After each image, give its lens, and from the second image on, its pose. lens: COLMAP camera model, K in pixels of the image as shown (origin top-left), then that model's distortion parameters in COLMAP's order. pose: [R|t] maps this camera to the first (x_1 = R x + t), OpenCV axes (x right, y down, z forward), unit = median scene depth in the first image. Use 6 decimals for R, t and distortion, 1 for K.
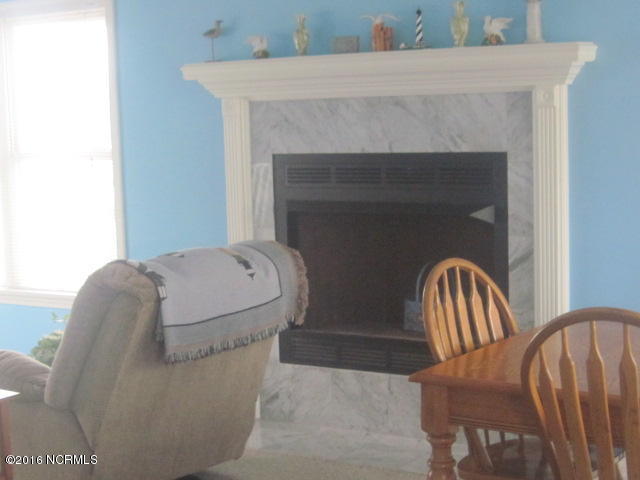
lens RADIAL K [[1300.1, 0, 314.3], [0, 1300.1, 241.2], [0, 0, 1]] dist [-0.128687, 0.000000]
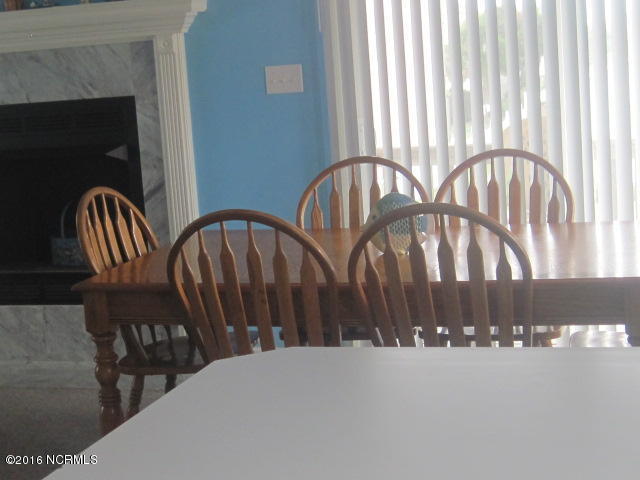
lens RADIAL K [[1300.1, 0, 324.2], [0, 1300.1, 241.7], [0, 0, 1]] dist [-0.128687, 0.000000]
pose [[0.953680, -0.084477, 0.288719, -0.028311], [0.074441, 0.996183, 0.045588, 0.017963], [-0.291468, -0.021983, 0.956328, -0.117921]]
